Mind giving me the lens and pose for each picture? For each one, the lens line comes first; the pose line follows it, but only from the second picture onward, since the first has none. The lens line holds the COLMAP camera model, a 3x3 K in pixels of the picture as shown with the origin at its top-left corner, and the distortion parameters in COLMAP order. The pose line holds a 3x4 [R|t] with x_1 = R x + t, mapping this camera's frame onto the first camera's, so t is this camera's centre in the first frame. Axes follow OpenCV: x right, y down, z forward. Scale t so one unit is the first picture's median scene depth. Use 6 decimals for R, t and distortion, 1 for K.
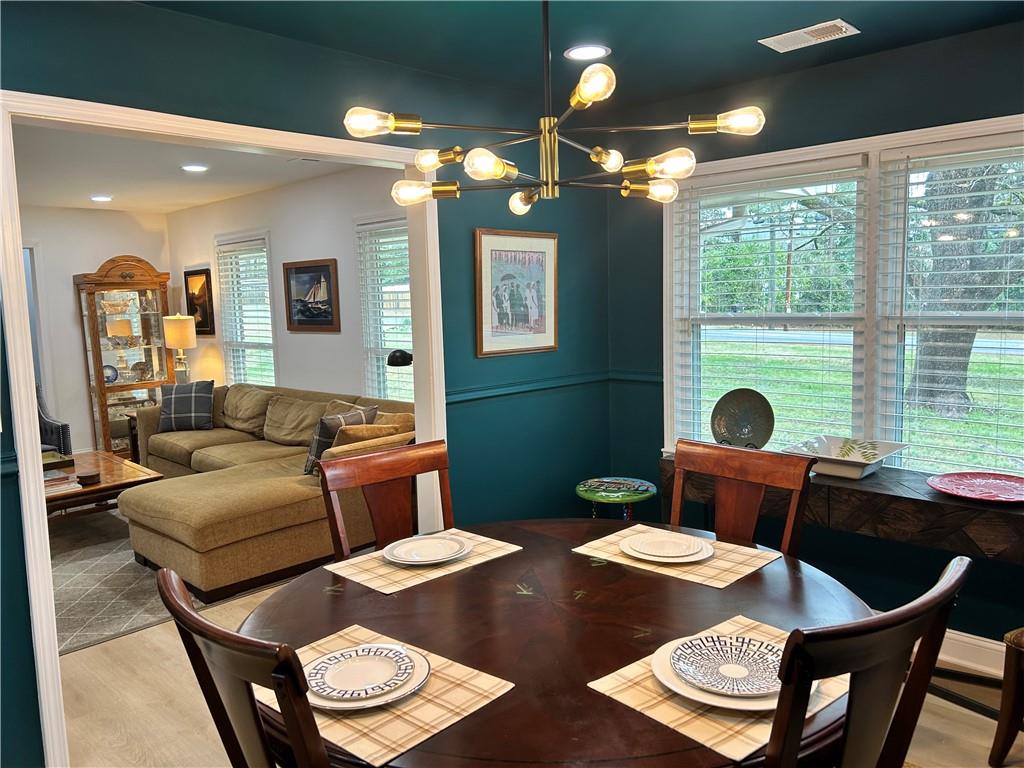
lens RADIAL K [[768.4, 0, 512.9], [0, 768.4, 372.4], [0, 0, 1]] dist [0.062549, -0.128438]
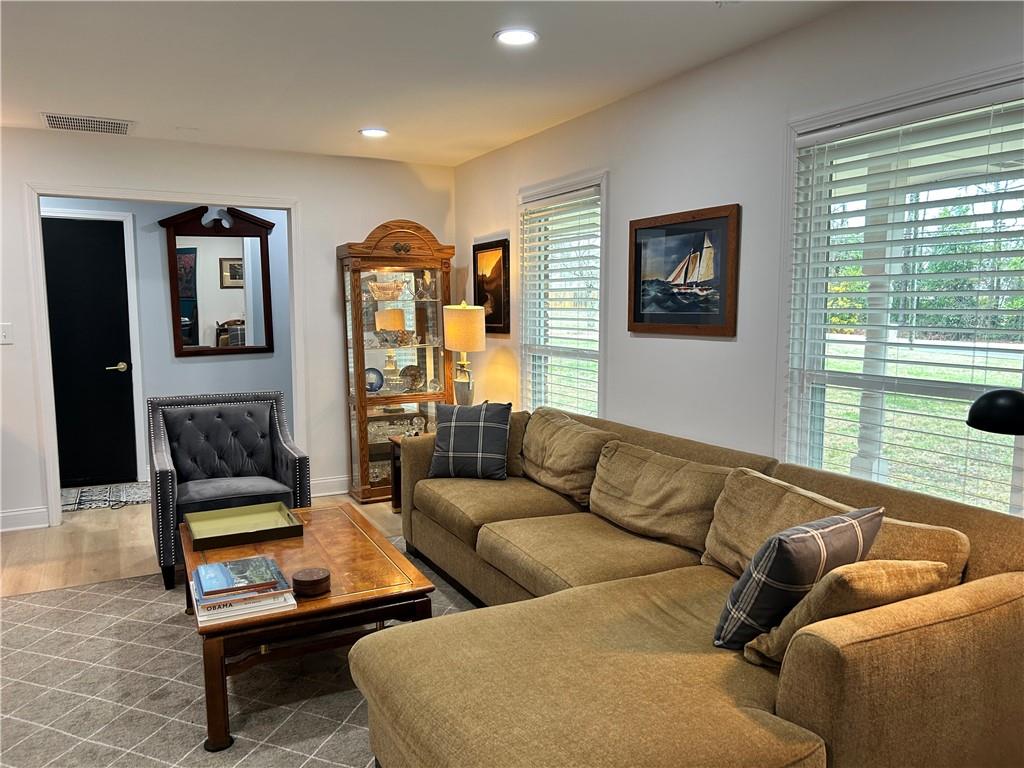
lens RADIAL K [[768.4, 0, 512.9], [0, 768.4, 372.4], [0, 0, 1]] dist [0.062549, -0.128438]
pose [[0.948107, 0.056463, -0.312899, -0.166470], [-0.058657, 0.998275, 0.002403, -0.015698], [0.312495, 0.016075, 0.949783, 0.347875]]
